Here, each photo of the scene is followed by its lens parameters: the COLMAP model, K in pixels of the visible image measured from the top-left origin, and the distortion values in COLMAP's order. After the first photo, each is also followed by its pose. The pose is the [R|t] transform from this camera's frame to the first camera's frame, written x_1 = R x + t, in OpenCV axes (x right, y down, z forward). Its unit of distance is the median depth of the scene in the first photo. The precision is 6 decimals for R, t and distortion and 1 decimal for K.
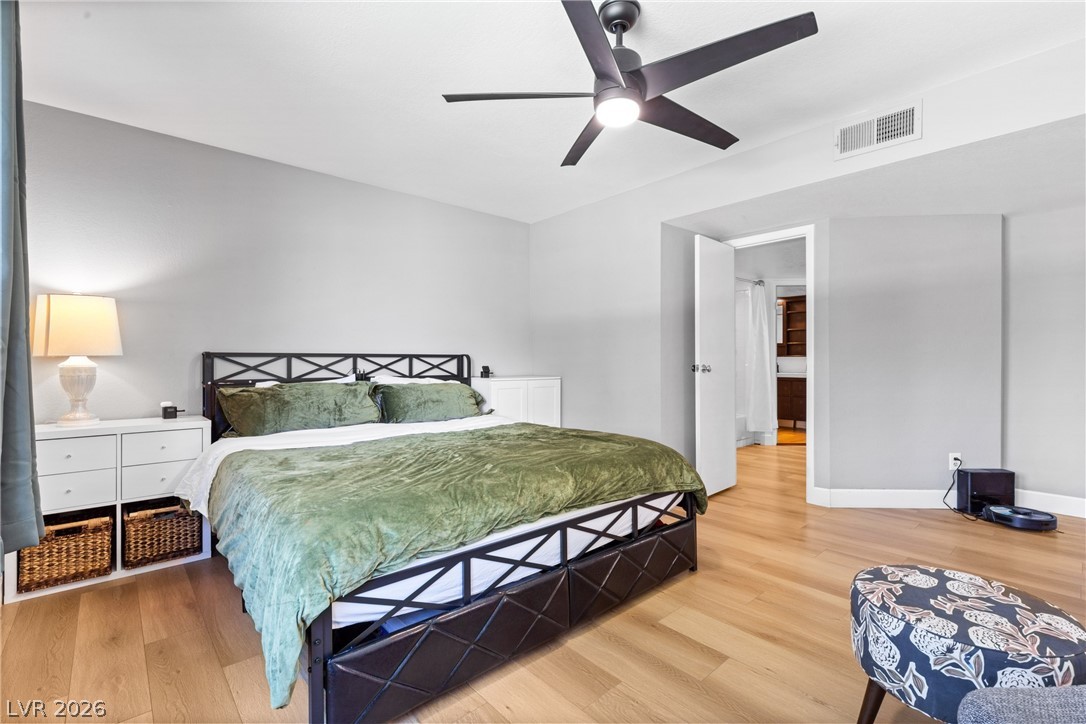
lens RADIAL K [[486.7, 0, 546.1], [0, 486.7, 364.8], [0, 0, 1]] dist [0.004020, 0.000186]
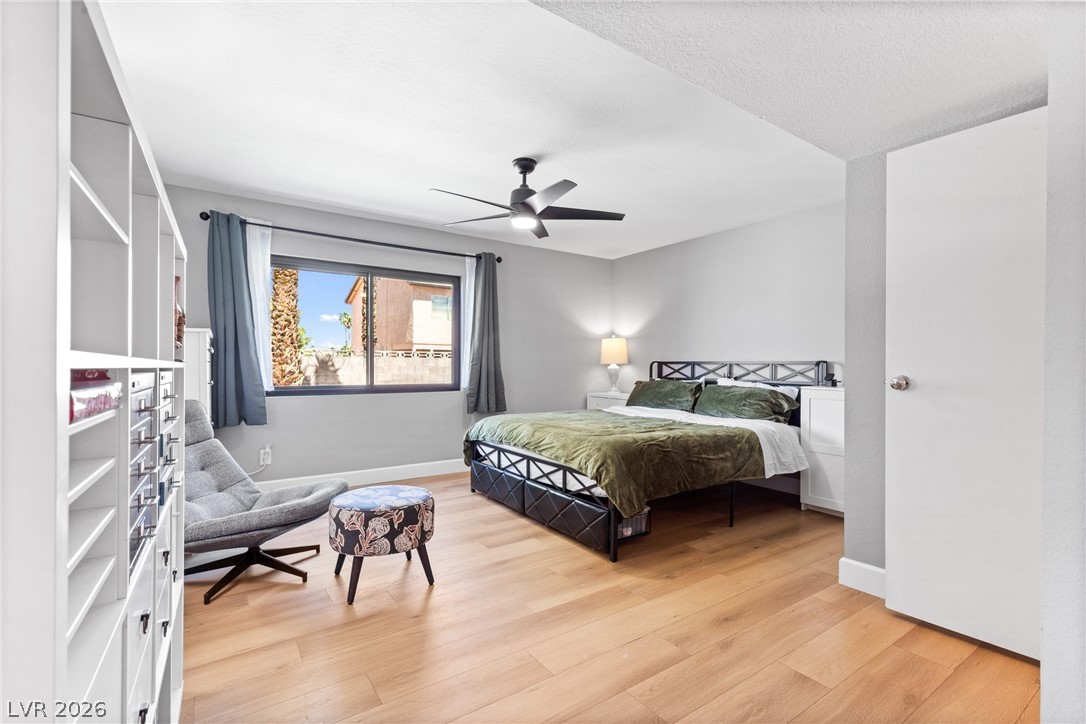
lens RADIAL K [[486.7, 0, 546.1], [0, 486.7, 364.8], [0, 0, 1]] dist [0.004020, 0.000186]
pose [[-0.132525, -0.000663, -0.991179, 1.380699], [-0.011906, 0.999929, 0.000923, -0.012420], [0.991108, 0.011924, -0.132524, 0.985418]]
